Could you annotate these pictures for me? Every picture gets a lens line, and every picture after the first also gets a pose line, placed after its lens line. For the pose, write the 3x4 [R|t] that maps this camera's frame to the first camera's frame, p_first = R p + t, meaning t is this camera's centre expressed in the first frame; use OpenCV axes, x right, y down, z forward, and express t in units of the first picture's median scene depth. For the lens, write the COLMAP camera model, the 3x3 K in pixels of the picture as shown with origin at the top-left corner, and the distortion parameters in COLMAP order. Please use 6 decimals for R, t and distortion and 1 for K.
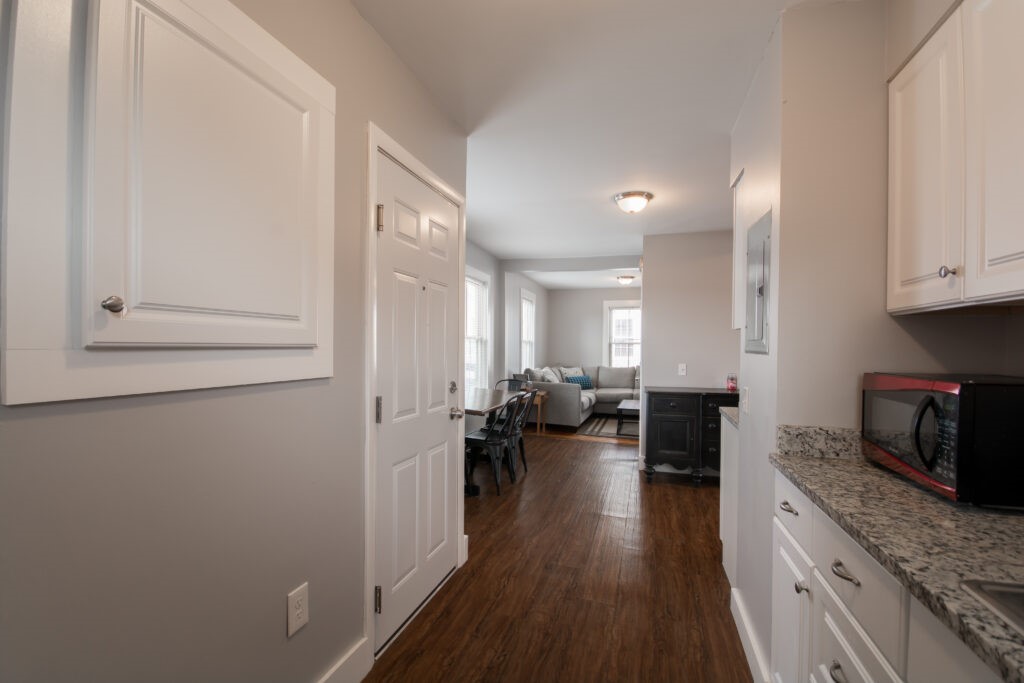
lens RADIAL K [[451.7, 0, 502.4], [0, 451.7, 348.9], [0, 0, 1]] dist [-0.014718, -0.000548]
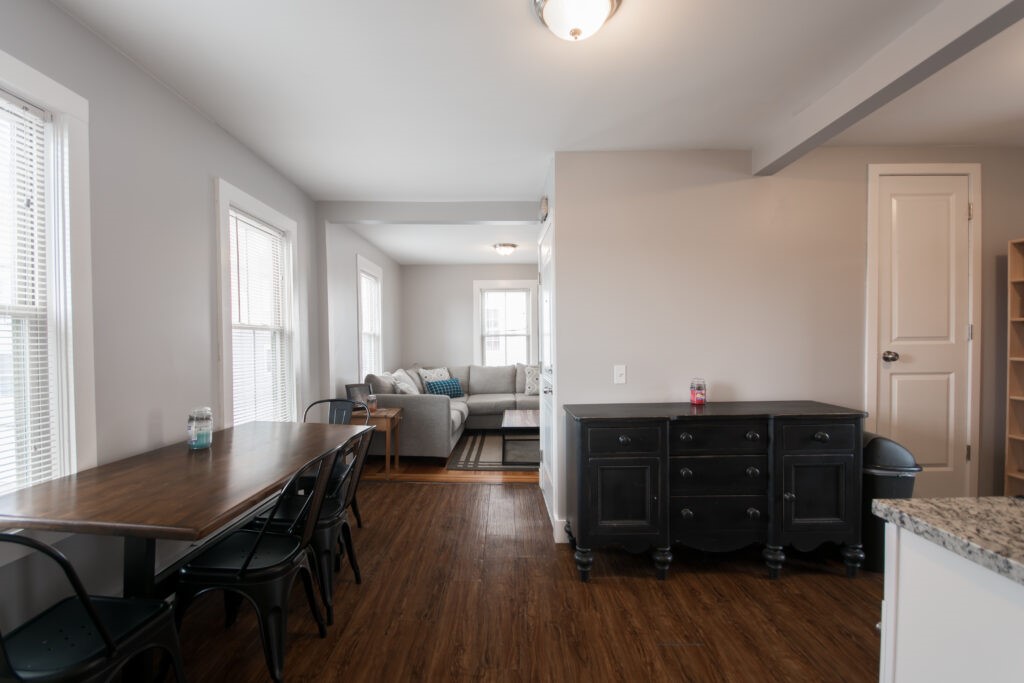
lens RADIAL K [[451.7, 0, 502.4], [0, 451.7, 348.9], [0, 0, 1]] dist [-0.014718, -0.000548]
pose [[0.951252, -0.023745, 0.307500, 0.037917], [0.019768, 0.999676, 0.016040, -0.001413], [-0.307781, -0.009179, 0.951413, 0.304809]]
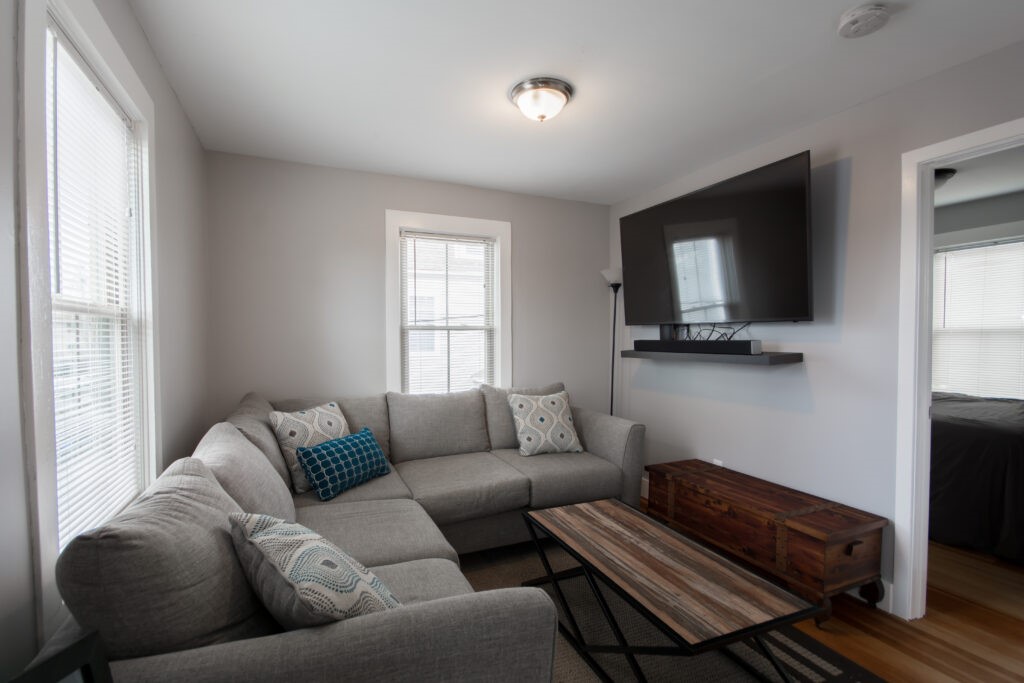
lens RADIAL K [[443.0, 0, 475.7], [0, 443.0, 350.2], [0, 0, 1]] dist [0.000705, -0.000045]
pose [[0.761573, -0.031617, 0.647307, 0.058167], [0.018156, 0.999458, 0.027455, -0.004038], [-0.647825, -0.009156, 0.761735, 0.845321]]
